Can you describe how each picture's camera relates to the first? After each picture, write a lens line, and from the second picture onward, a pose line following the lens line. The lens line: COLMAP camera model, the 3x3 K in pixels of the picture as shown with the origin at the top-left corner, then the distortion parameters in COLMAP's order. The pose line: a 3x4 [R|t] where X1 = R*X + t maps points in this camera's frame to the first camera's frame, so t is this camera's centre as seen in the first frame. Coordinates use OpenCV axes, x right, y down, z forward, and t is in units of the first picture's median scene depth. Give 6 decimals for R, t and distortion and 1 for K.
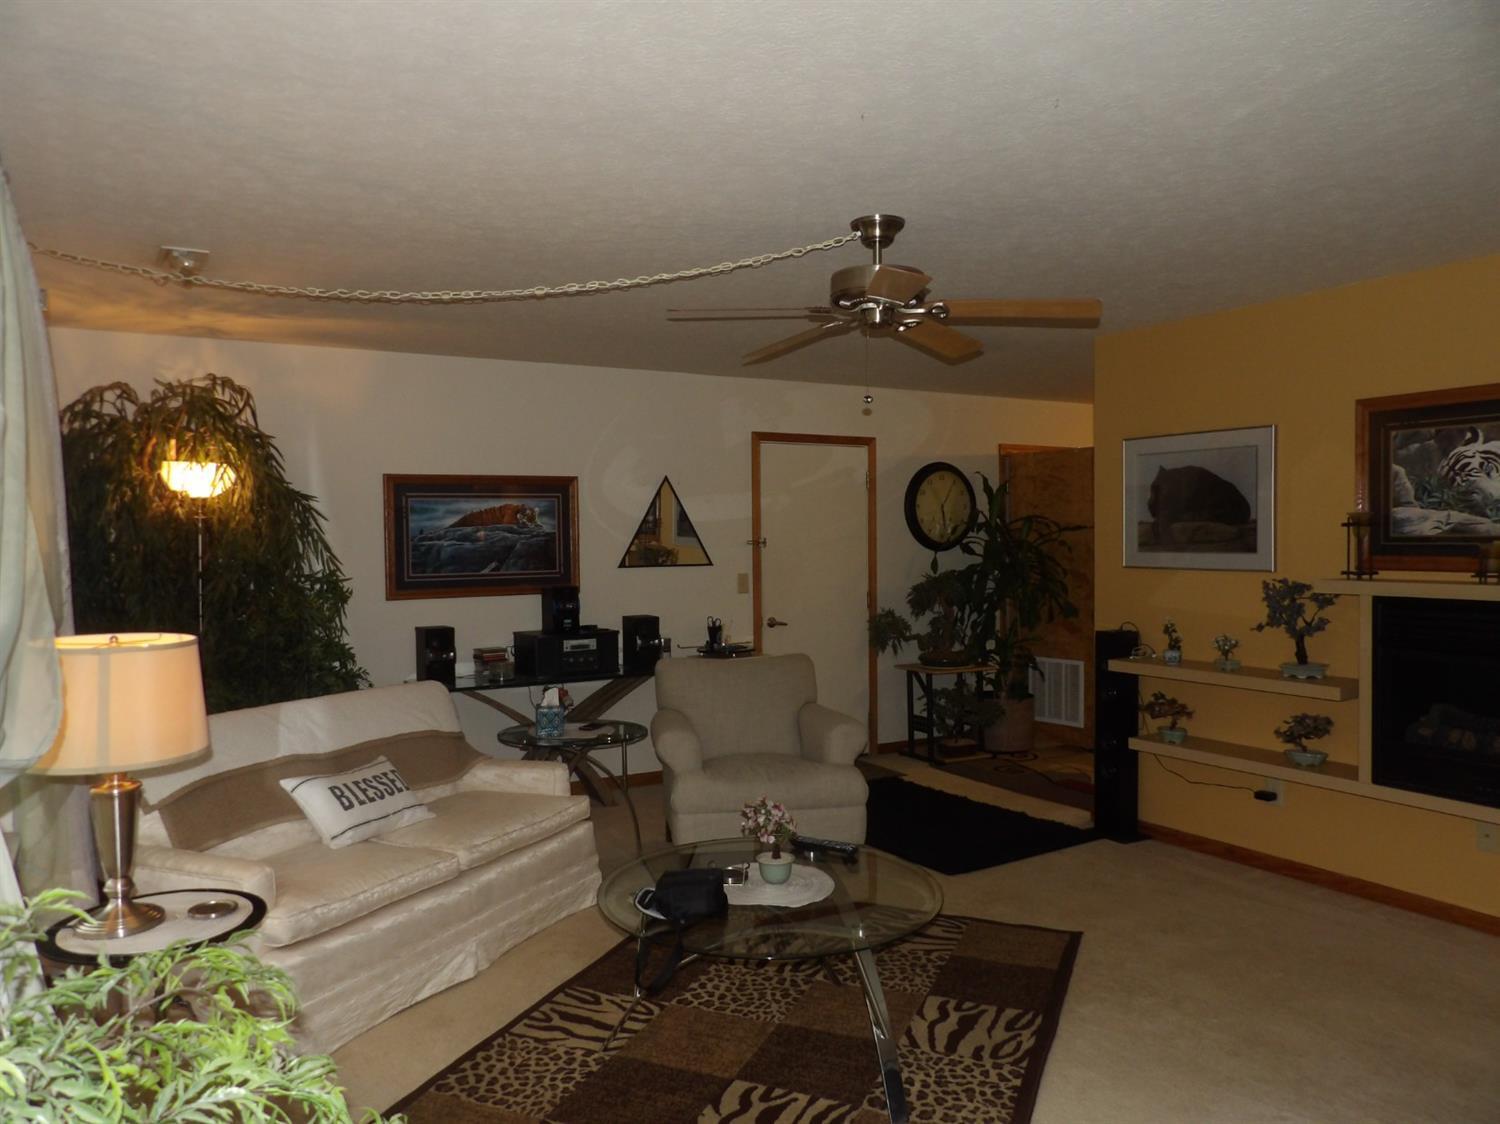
lens RADIAL K [[1074.7, 0, 739.4], [0, 1074.7, 565.0], [0, 0, 1]] dist [-0.028748, 0.044686]
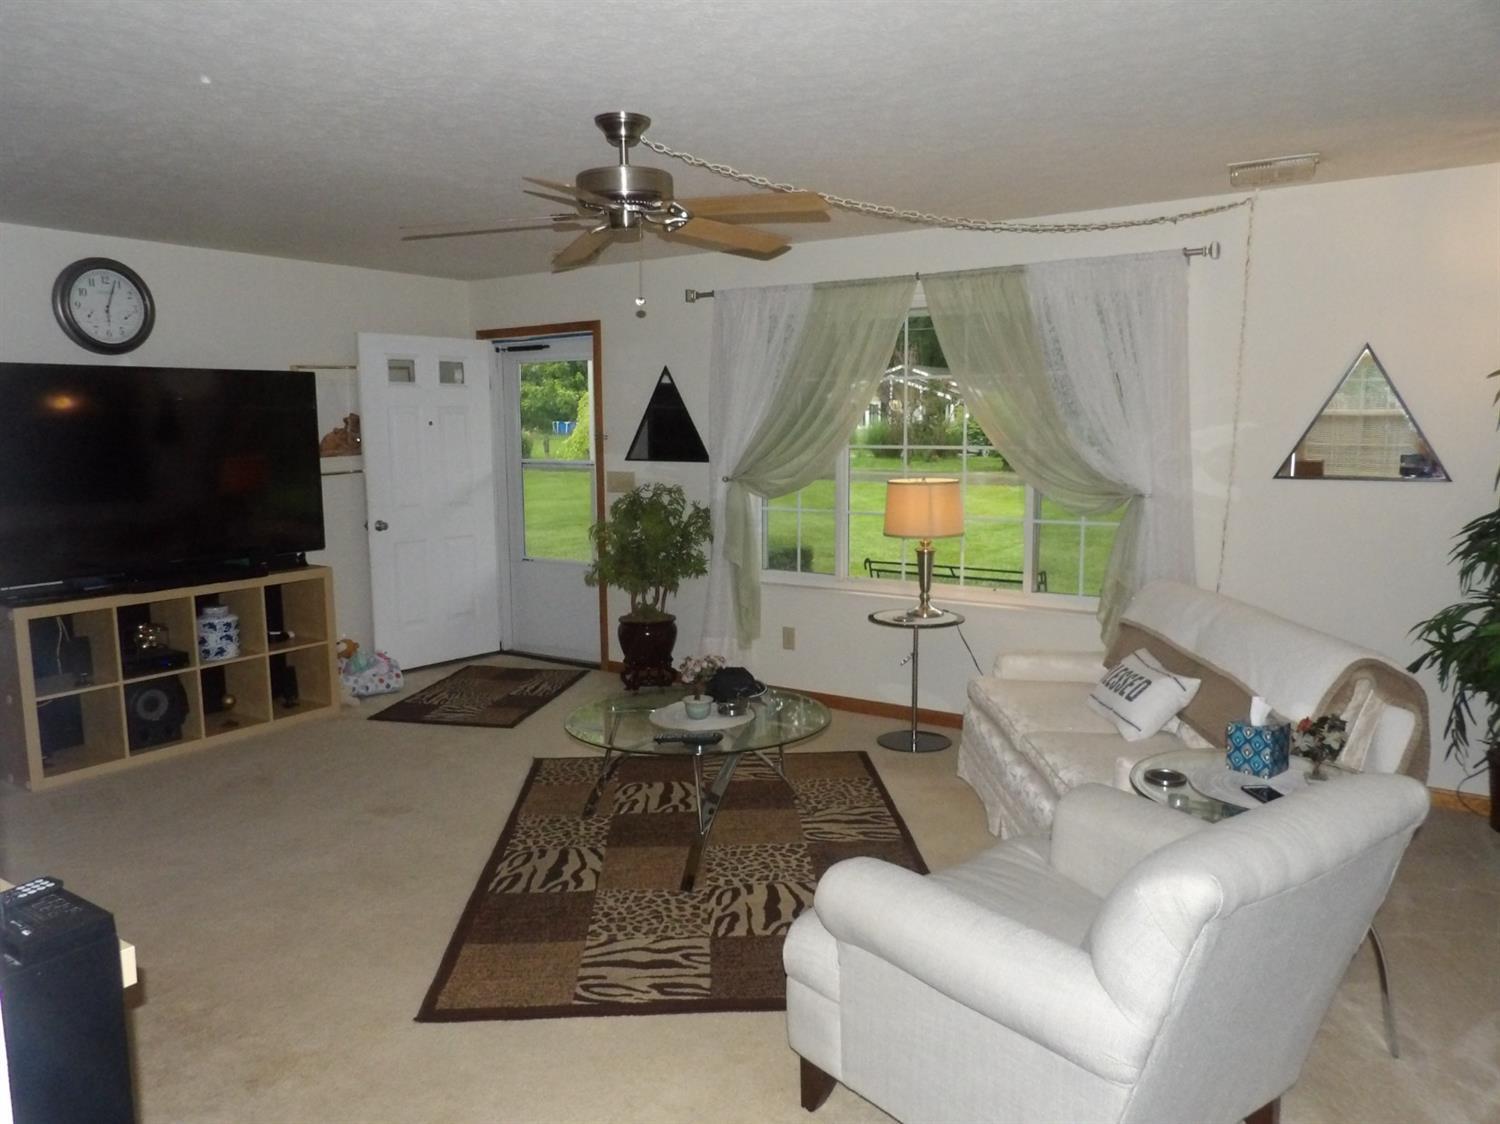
lens RADIAL K [[1074.7, 0, 736.0], [0, 1074.7, 554.3], [0, 0, 1]] dist [-0.028748, 0.044686]
pose [[-0.902484, 0.074168, -0.424289, 0.425894], [0.007717, 0.987689, 0.156240, -0.075081], [0.430654, 0.137730, -0.891946, 1.758252]]
